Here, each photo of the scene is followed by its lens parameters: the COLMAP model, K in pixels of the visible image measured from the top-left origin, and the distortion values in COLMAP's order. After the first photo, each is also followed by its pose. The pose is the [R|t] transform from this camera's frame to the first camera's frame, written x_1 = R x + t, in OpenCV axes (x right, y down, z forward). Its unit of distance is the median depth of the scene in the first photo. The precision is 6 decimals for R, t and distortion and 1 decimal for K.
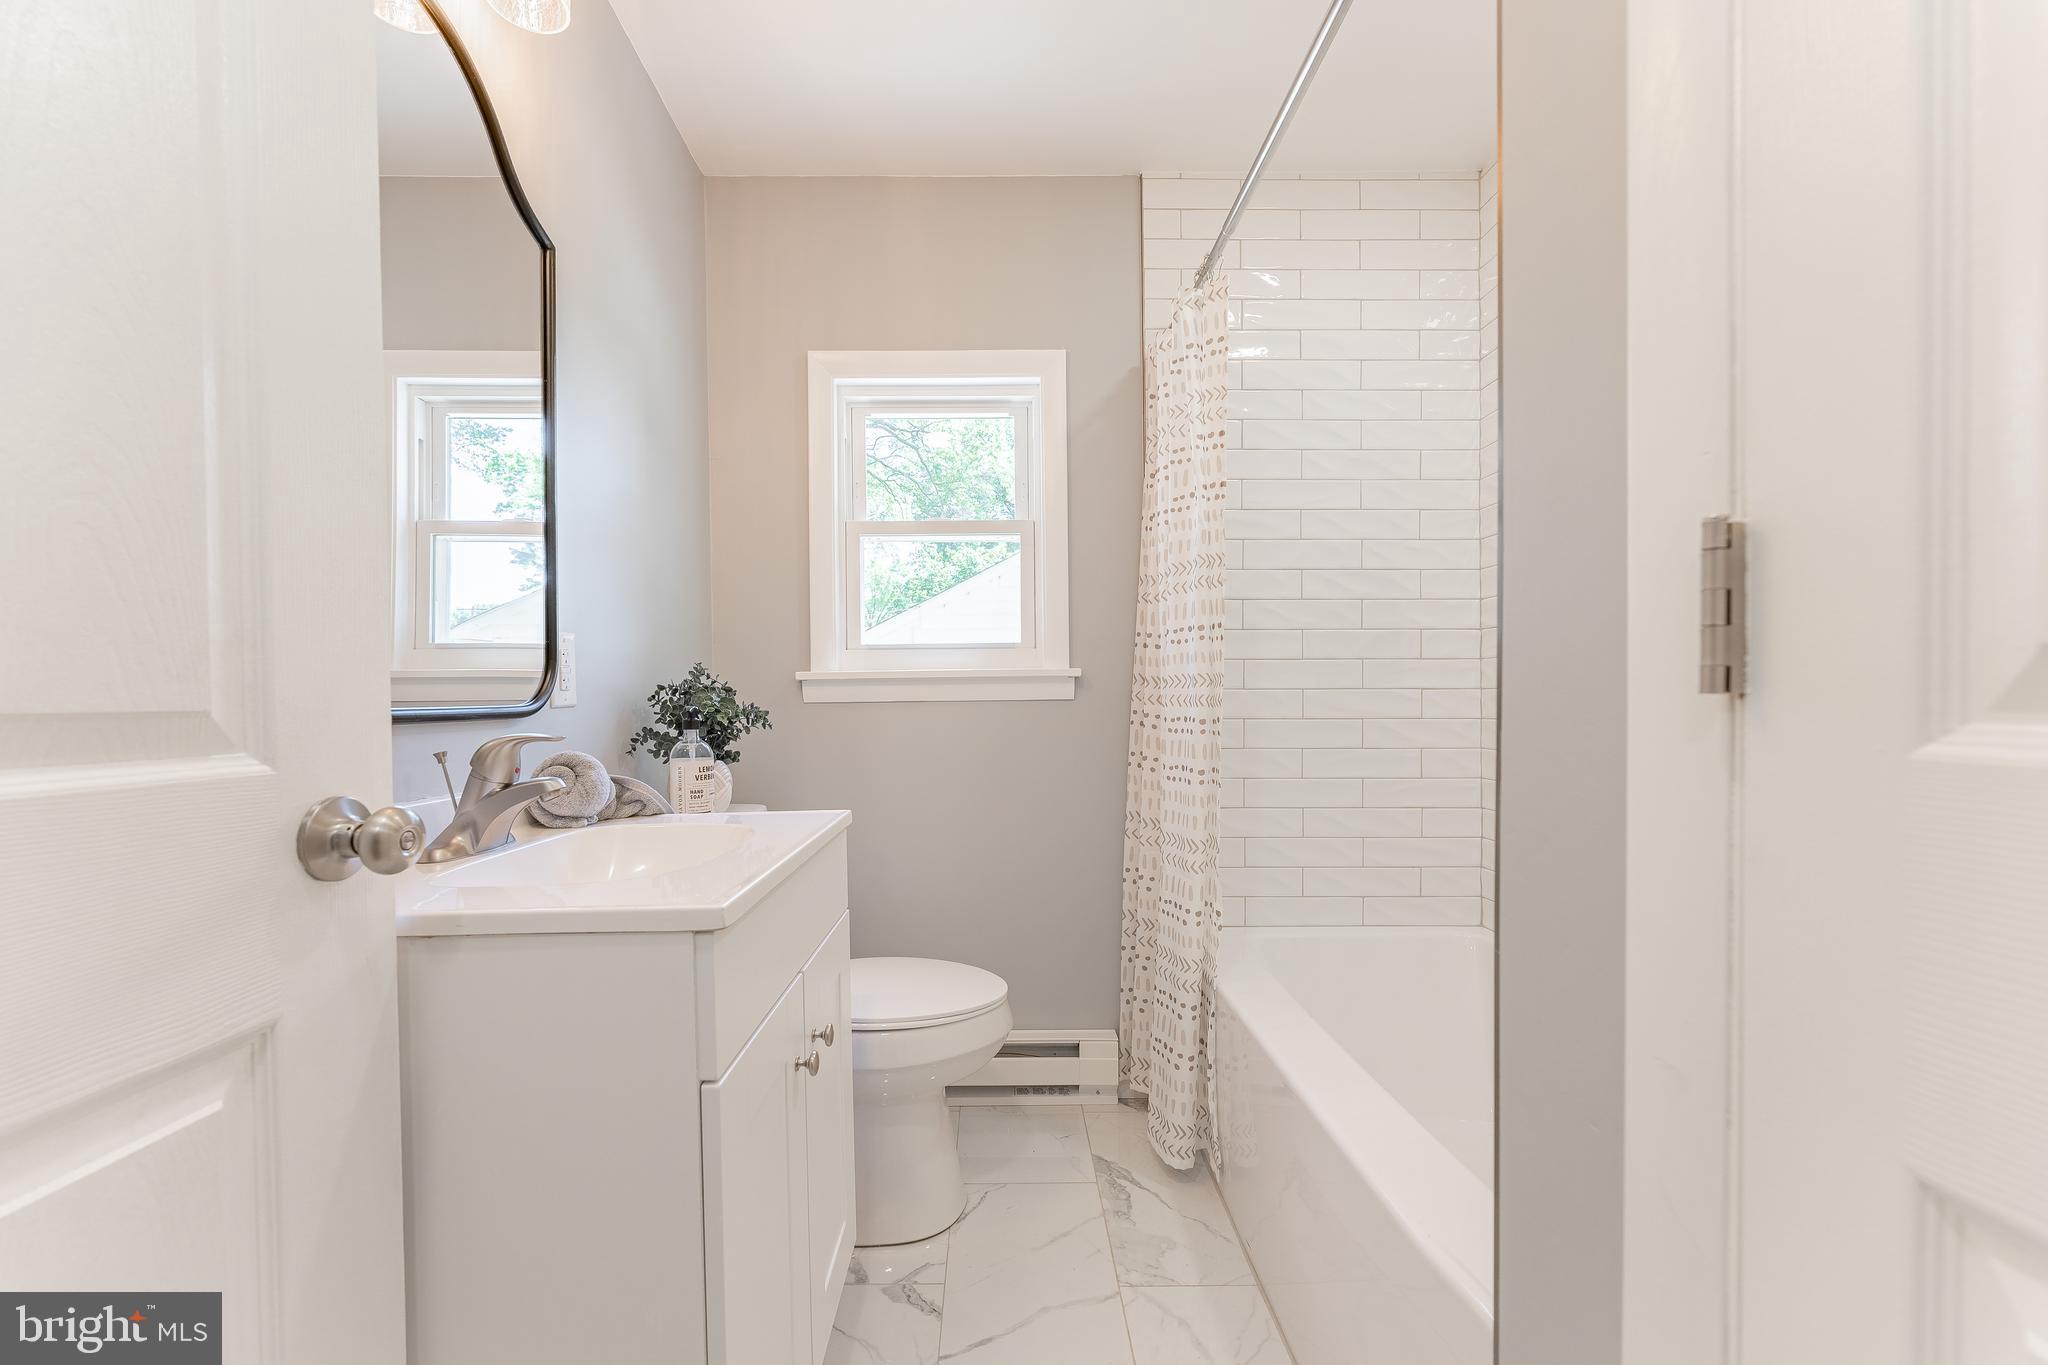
lens RADIAL K [[818.6, 0, 1022.0], [0, 818.6, 686.3], [0, 0, 1]] dist [0.001584, 0.000045]
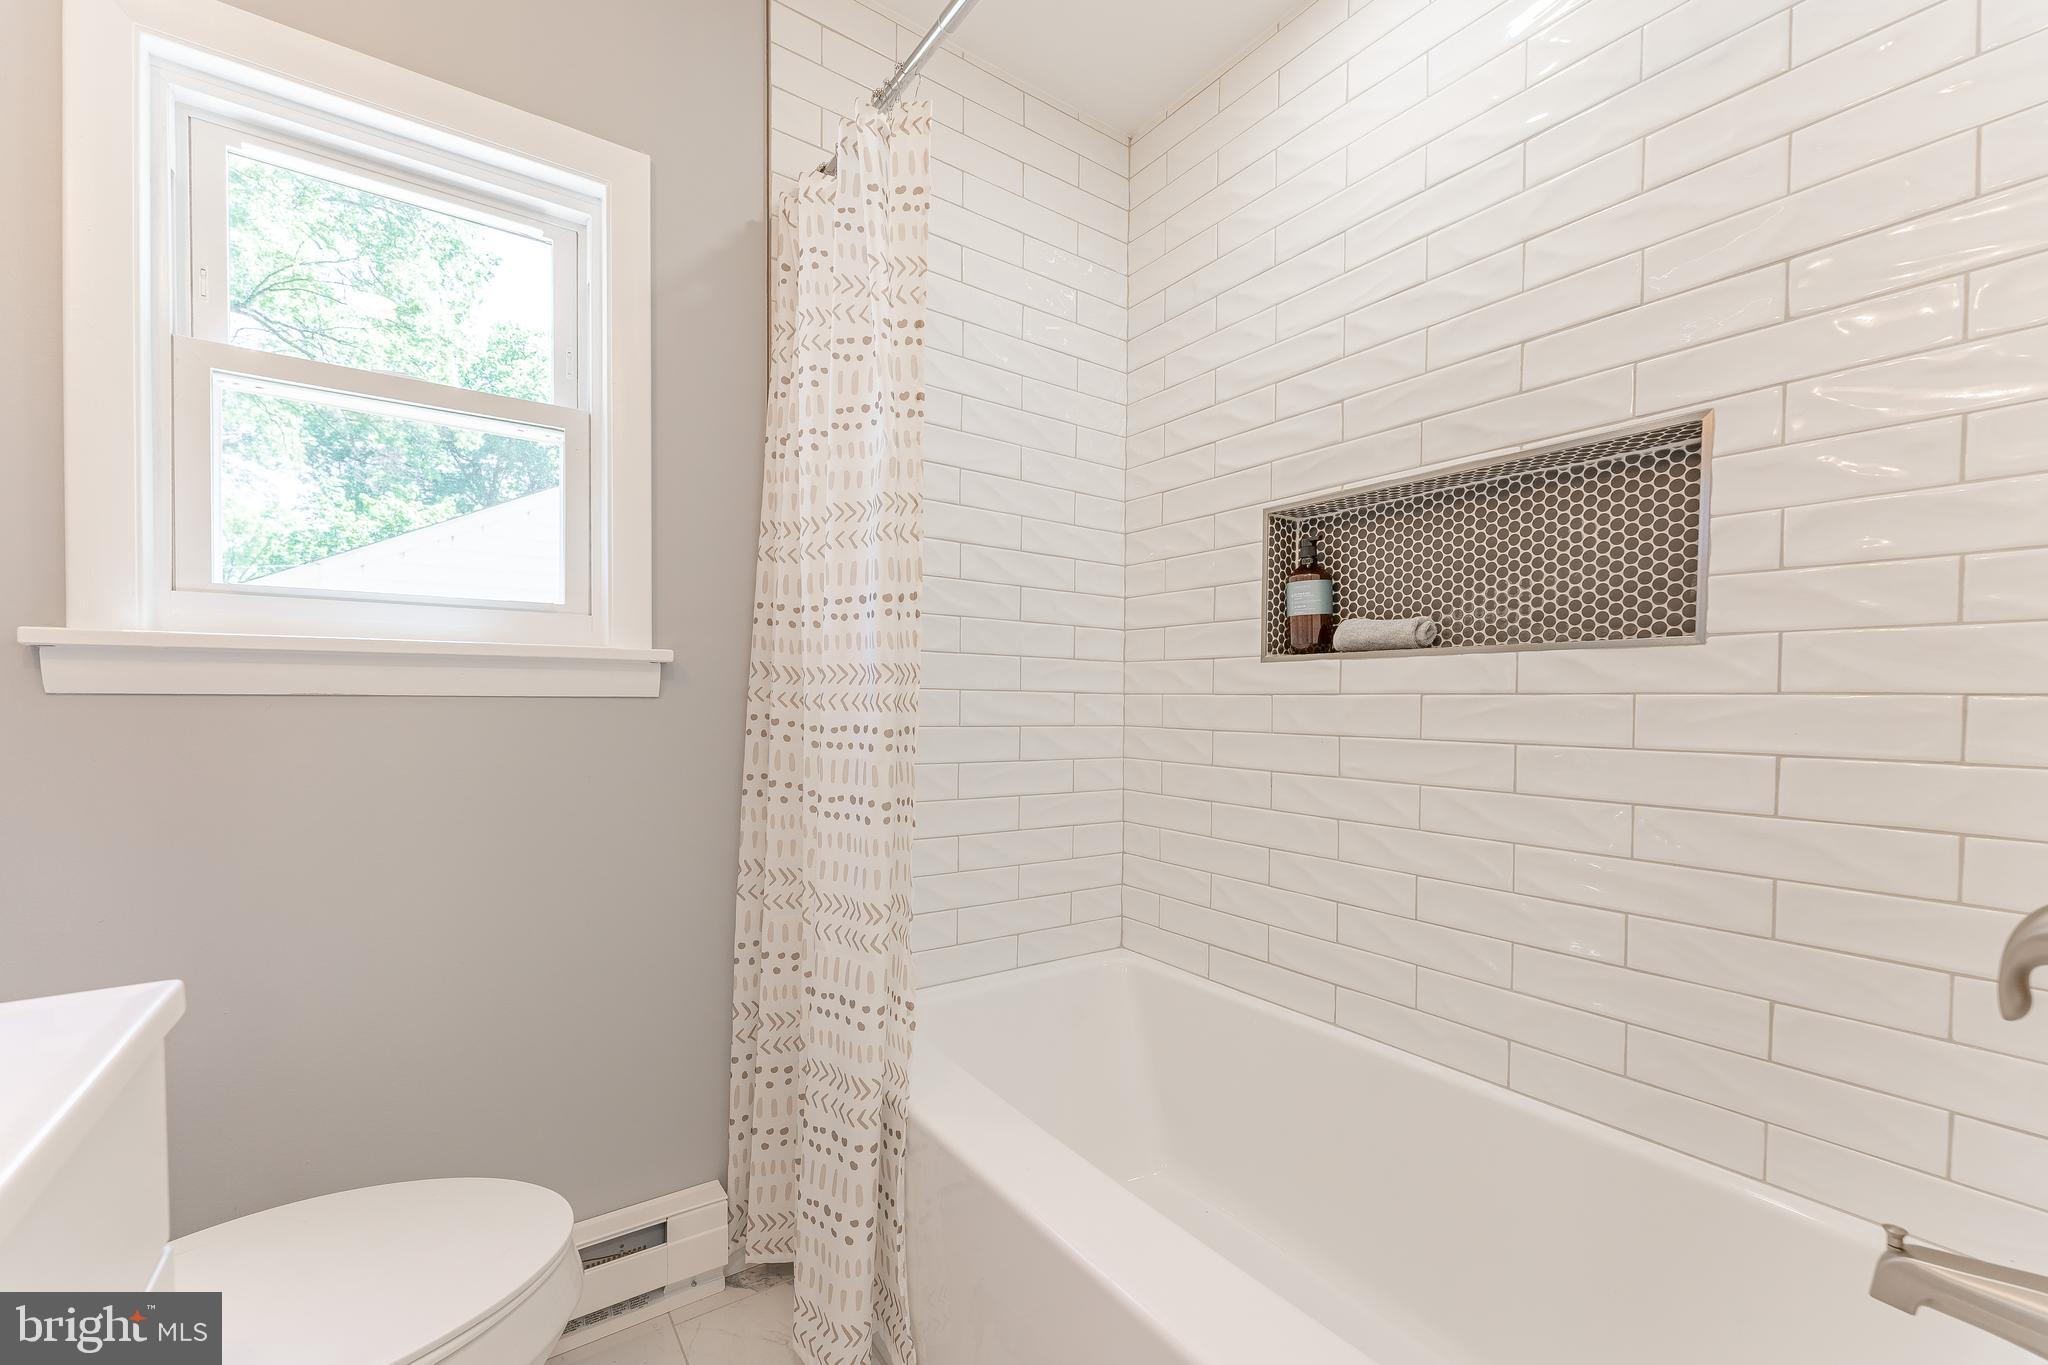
lens RADIAL K [[827.0, 0, 1023.5], [0, 827.0, 709.9], [0, 0, 1]] dist [-0.000837, -0.000054]
pose [[0.833428, 0.010530, 0.552528, -0.062558], [-0.026554, 0.999427, 0.021007, 0.004961], [-0.551990, -0.032180, 0.833230, 0.306407]]
